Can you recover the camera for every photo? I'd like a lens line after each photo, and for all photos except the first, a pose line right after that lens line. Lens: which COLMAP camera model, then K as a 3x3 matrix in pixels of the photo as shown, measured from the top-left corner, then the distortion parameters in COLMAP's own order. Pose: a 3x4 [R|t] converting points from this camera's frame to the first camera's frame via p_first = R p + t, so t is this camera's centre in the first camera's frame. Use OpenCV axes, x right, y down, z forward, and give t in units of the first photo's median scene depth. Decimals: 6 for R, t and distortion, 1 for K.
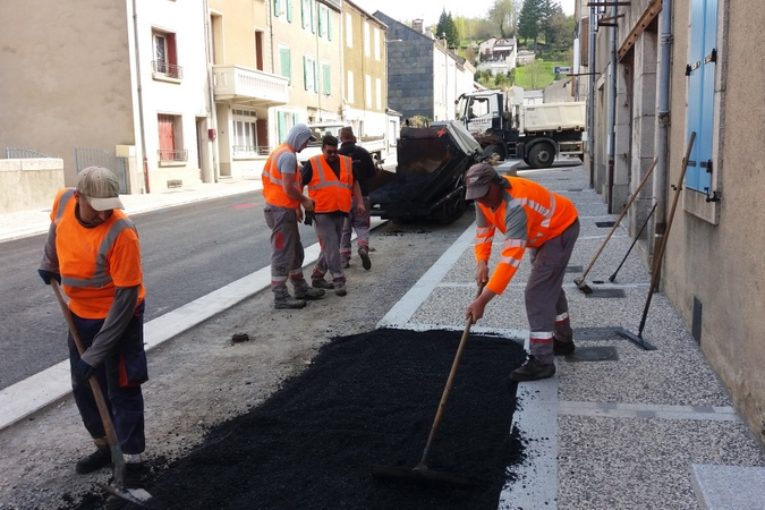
lens RADIAL K [[725.5, 0, 382.5], [0, 725.5, 255.0], [0, 0, 1]] dist [0.178555, -0.443225]
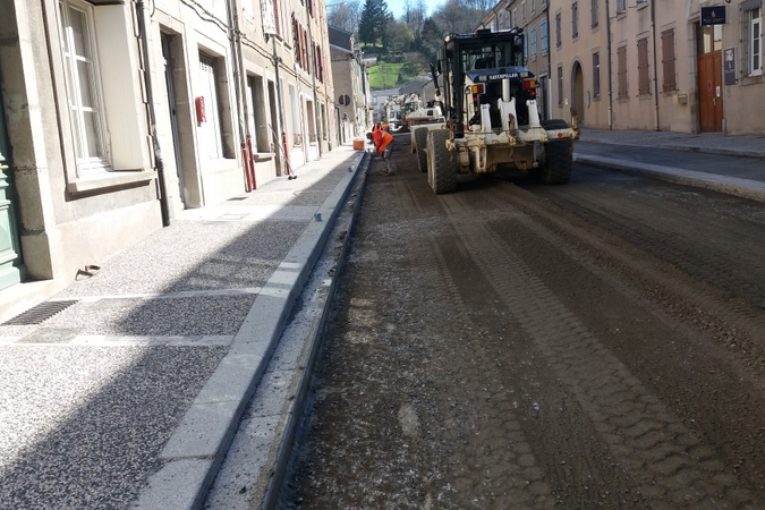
lens RADIAL K [[724.7, 0, 382.9], [0, 724.7, 258.6], [0, 0, 1]] dist [0.164647, -0.389671]
pose [[0.971086, -0.092386, 0.220131, -0.802838], [0.089957, 0.995723, 0.021054, 0.328526], [-0.221134, -0.000643, 0.975243, -1.785879]]
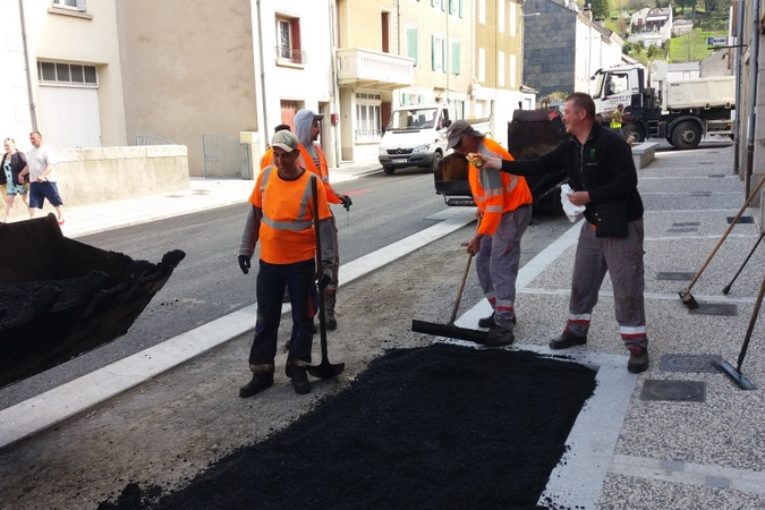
lens RADIAL K [[724.7, 0, 382.9], [0, 724.7, 258.6], [0, 0, 1]] dist [0.164647, -0.389671]
pose [[0.982164, 0.023233, -0.186586, 0.023644], [-0.017092, 0.999260, 0.034456, -0.008338], [0.187248, -0.030652, 0.981834, 0.024565]]
